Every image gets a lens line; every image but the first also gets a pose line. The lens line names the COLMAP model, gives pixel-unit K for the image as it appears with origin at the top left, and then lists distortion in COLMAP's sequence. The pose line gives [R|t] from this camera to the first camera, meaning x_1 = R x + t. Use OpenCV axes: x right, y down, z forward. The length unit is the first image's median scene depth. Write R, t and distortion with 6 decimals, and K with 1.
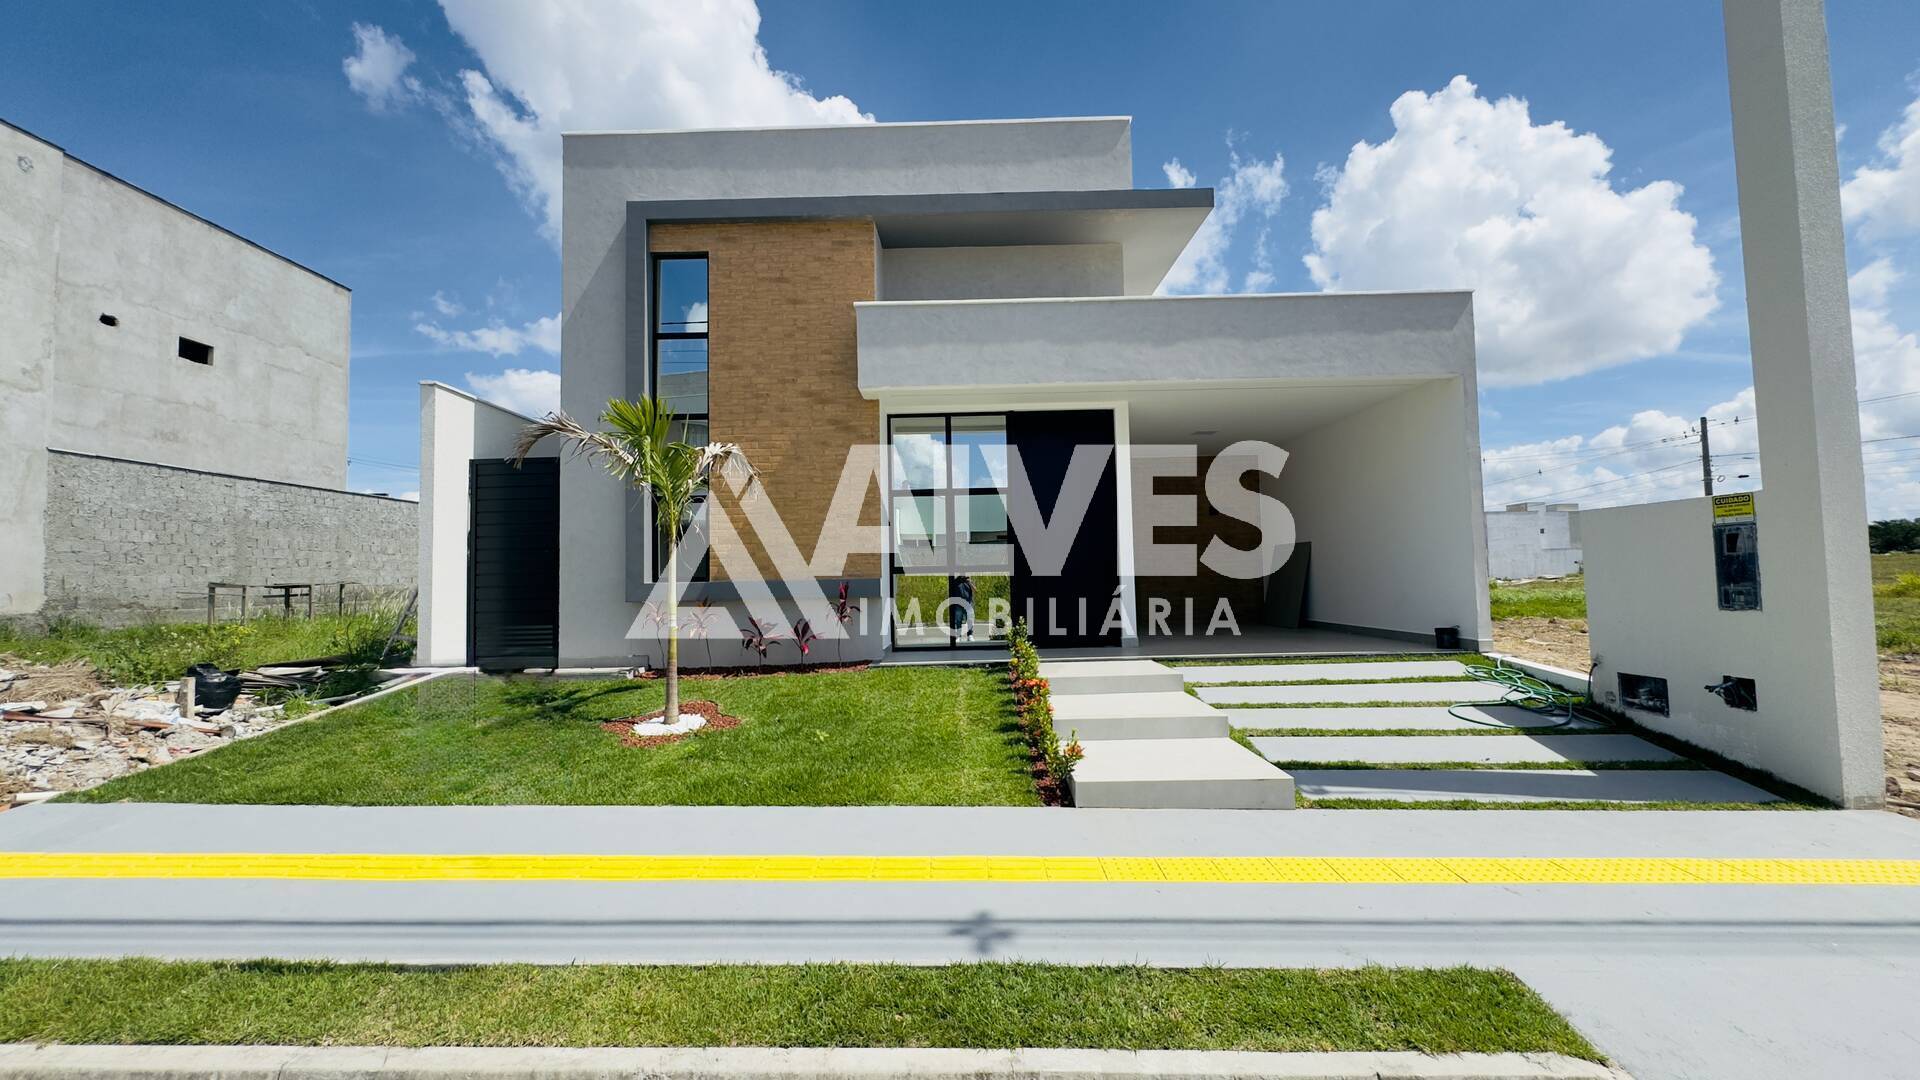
lens RADIAL K [[763.6, 0, 960.0], [0, 763.6, 540.0], [0, 0, 1]] dist [-0.000790, -0.000057]
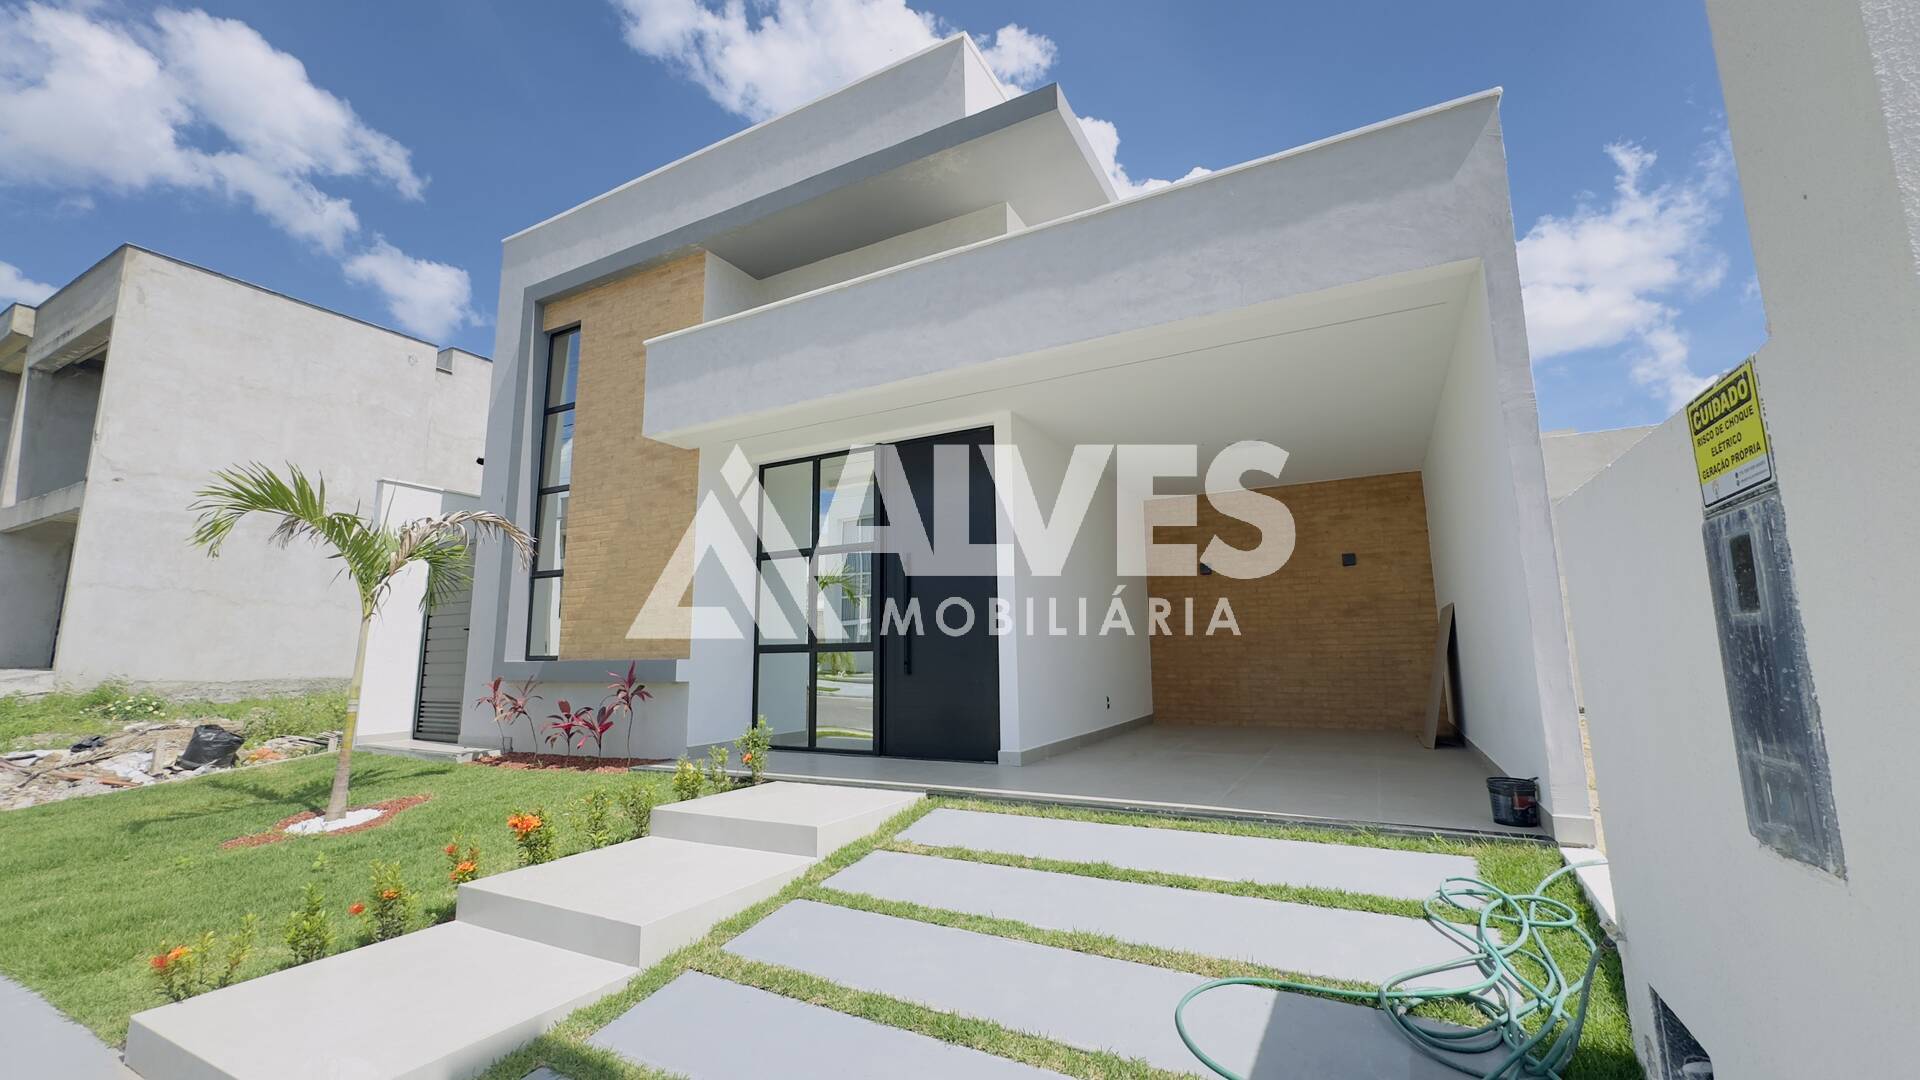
lens RADIAL K [[763.6, 0, 960.0], [0, 763.6, 540.0], [0, 0, 1]] dist [-0.000790, -0.000057]
pose [[0.881809, -0.061496, -0.467579, 0.552470], [0.017367, 0.995024, -0.098112, 0.007586], [0.471286, 0.078395, 0.878489, 0.400710]]
